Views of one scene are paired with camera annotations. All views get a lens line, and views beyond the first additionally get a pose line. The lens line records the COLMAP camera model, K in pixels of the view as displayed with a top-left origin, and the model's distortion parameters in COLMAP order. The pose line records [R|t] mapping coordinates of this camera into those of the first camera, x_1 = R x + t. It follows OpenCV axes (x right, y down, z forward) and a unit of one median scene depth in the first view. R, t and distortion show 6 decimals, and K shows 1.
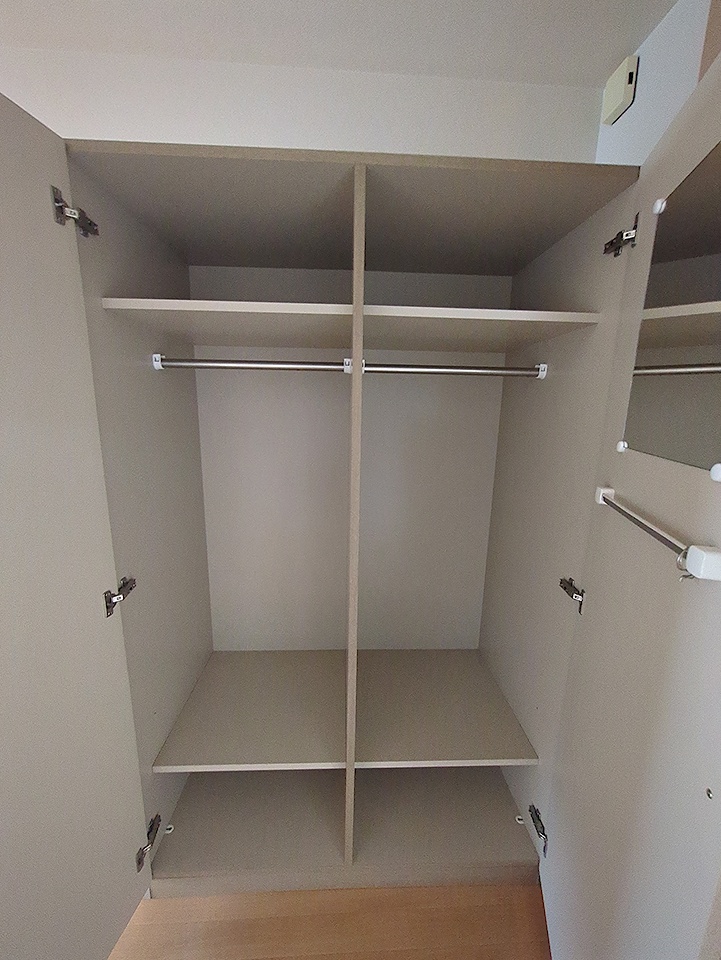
lens RADIAL K [[379.4, 0, 357.2], [0, 379.4, 481.7], [0, 0, 1]] dist [-0.005914, 0.004358]
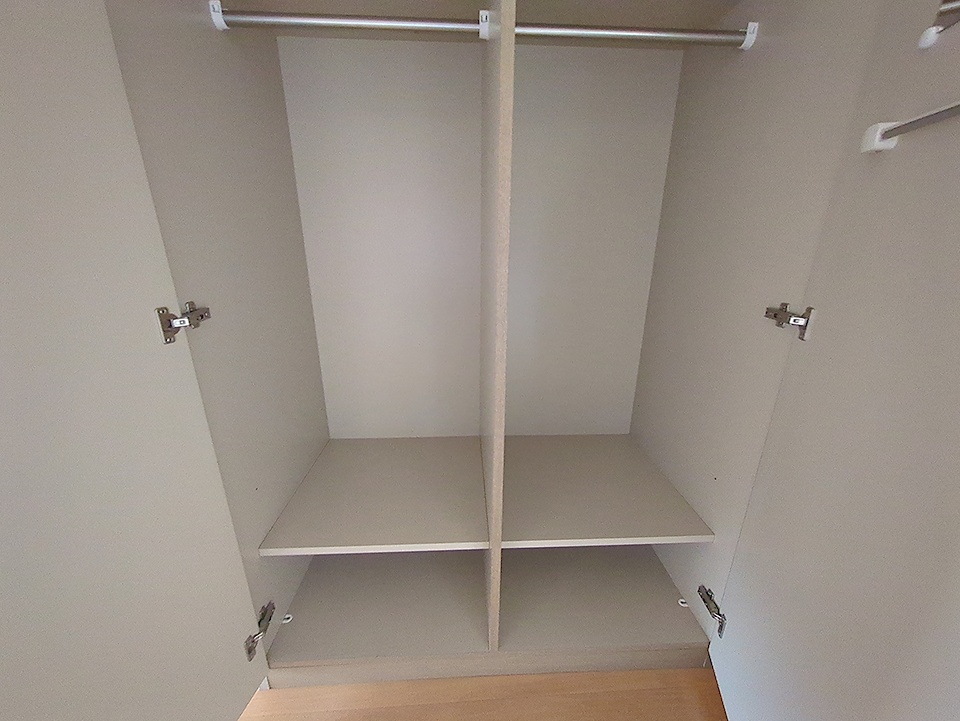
lens RADIAL K [[372.1, 0, 480.0], [0, 372.1, 360.5], [0, 0, 1]] dist [-0.002407, -0.000023]
pose [[0.999864, -0.015904, 0.004272, -0.048703], [0.015339, 0.993845, 0.109716, 0.256031], [-0.005991, -0.109635, 0.993954, 0.226778]]
